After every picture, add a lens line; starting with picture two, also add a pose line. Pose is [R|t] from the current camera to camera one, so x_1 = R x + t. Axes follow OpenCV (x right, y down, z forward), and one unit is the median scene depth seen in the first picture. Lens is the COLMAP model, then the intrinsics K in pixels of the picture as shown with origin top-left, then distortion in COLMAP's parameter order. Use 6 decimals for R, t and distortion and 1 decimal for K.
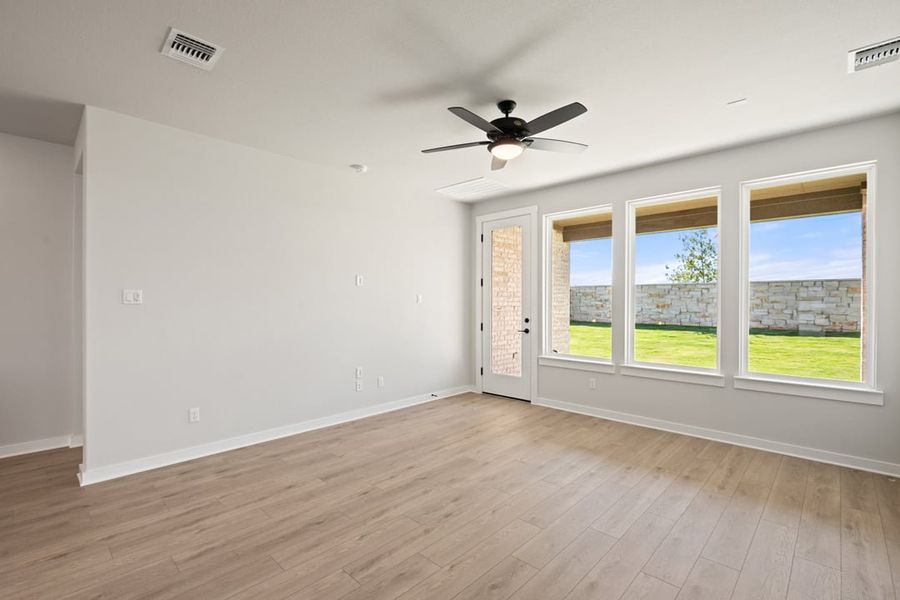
lens RADIAL K [[404.9, 0, 451.1], [0, 404.9, 300.8], [0, 0, 1]] dist [-0.001447, -0.000651]
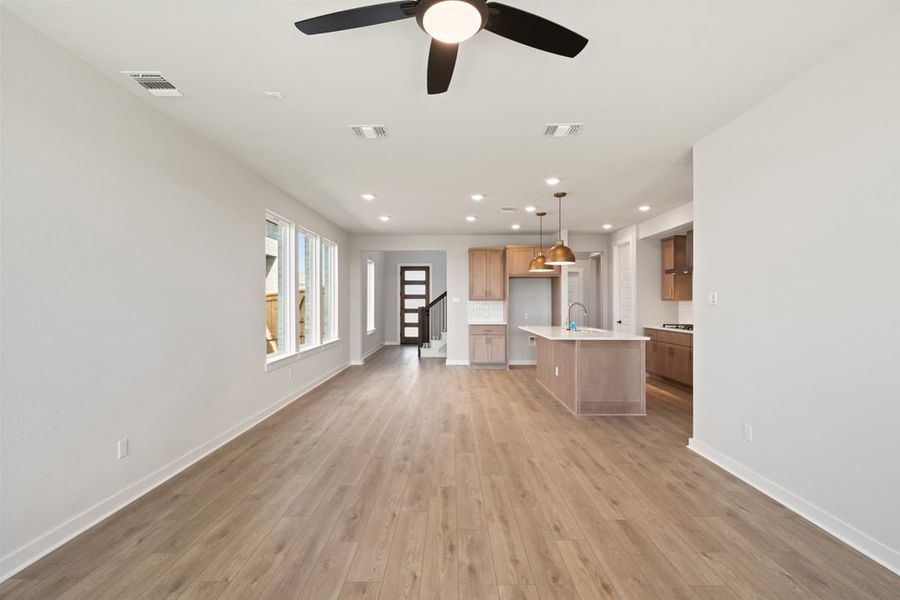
lens RADIAL K [[407.5, 0, 451.1], [0, 407.5, 300.9], [0, 0, 1]] dist [-0.003364, -0.000878]
pose [[-0.723752, -0.003734, -0.690050, 0.237958], [0.002465, 0.999965, -0.007997, 0.001679], [0.690056, -0.007489, -0.723718, 0.649341]]
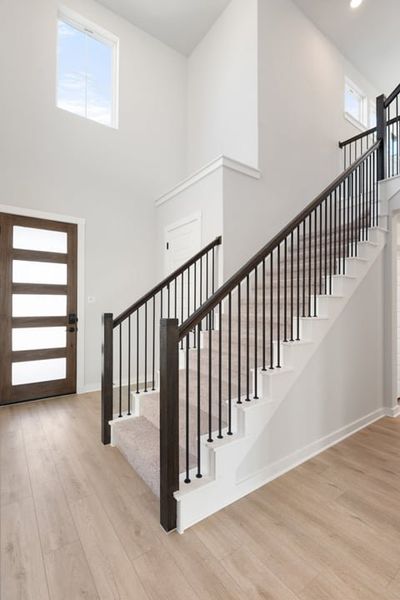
lens RADIAL K [[276.2, 0, 200.0], [0, 276.2, 300.0], [0, 0, 1]] dist [-0.000455, -0.000610]
pose [[-0.178914, -0.015568, -0.983742, -0.502396], [0.000509, 0.999873, -0.015916, -0.001709], [0.983865, -0.003348, -0.178883, -0.489555]]
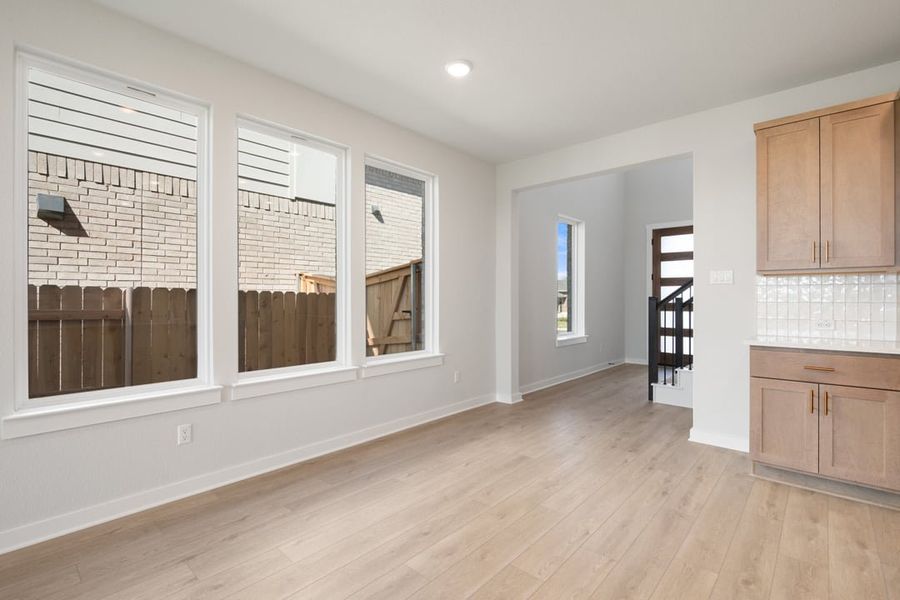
lens RADIAL K [[418.6, 0, 454.9], [0, 418.6, 298.0], [0, 0, 1]] dist [0.001449, -0.000984]
pose [[-0.999166, -0.003079, -0.040711, -0.355856], [-0.002798, 0.999972, -0.006961, 0.020088], [0.040731, -0.006841, -0.999147, 0.195522]]
